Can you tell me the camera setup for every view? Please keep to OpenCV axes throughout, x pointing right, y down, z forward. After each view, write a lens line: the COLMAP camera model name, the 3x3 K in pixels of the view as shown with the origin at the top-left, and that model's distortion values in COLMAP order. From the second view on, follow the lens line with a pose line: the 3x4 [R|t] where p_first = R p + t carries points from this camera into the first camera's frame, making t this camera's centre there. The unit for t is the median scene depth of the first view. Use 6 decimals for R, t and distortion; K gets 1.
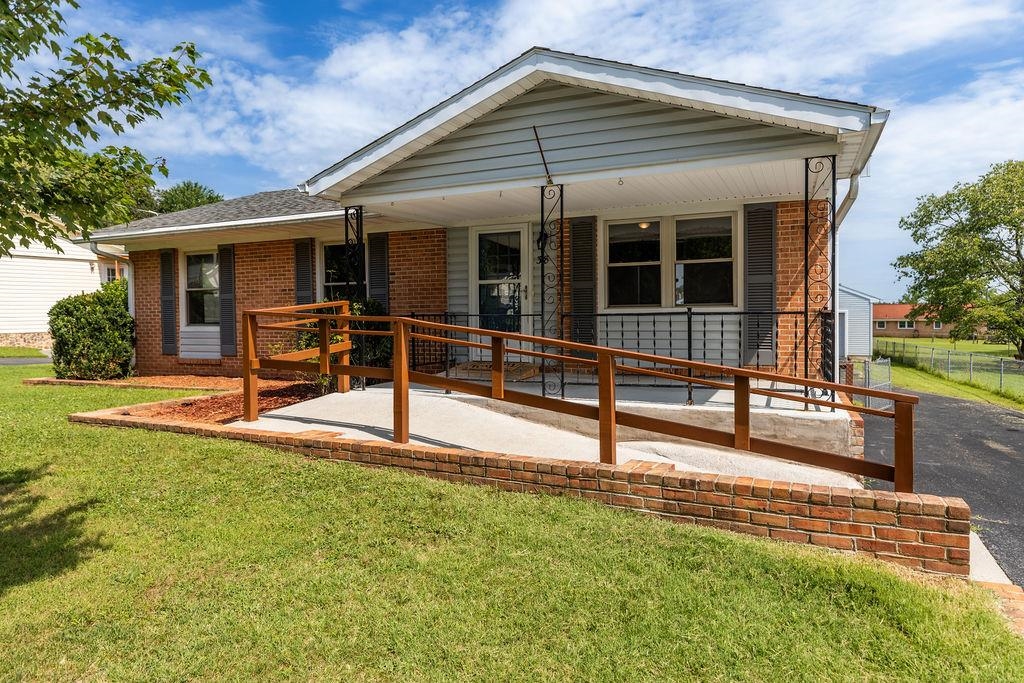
lens RADIAL K [[618.2, 0, 516.9], [0, 618.2, 367.8], [0, 0, 1]] dist [0.000993, 0.001693]
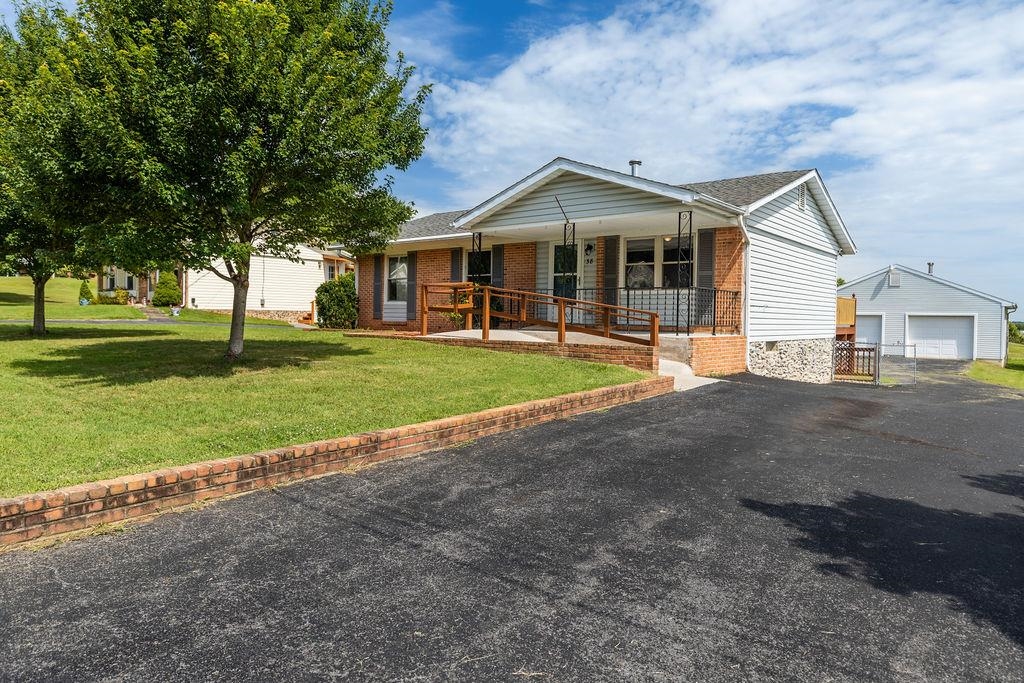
lens RADIAL K [[676.0, 0, 505.5], [0, 676.0, 343.4], [0, 0, 1]] dist [0.003592, 0.001523]
pose [[0.955928, 0.040040, -0.290857, 0.331541], [-0.055224, 0.997496, -0.044182, 0.124593], [0.288360, 0.058297, 0.955746, -0.709713]]
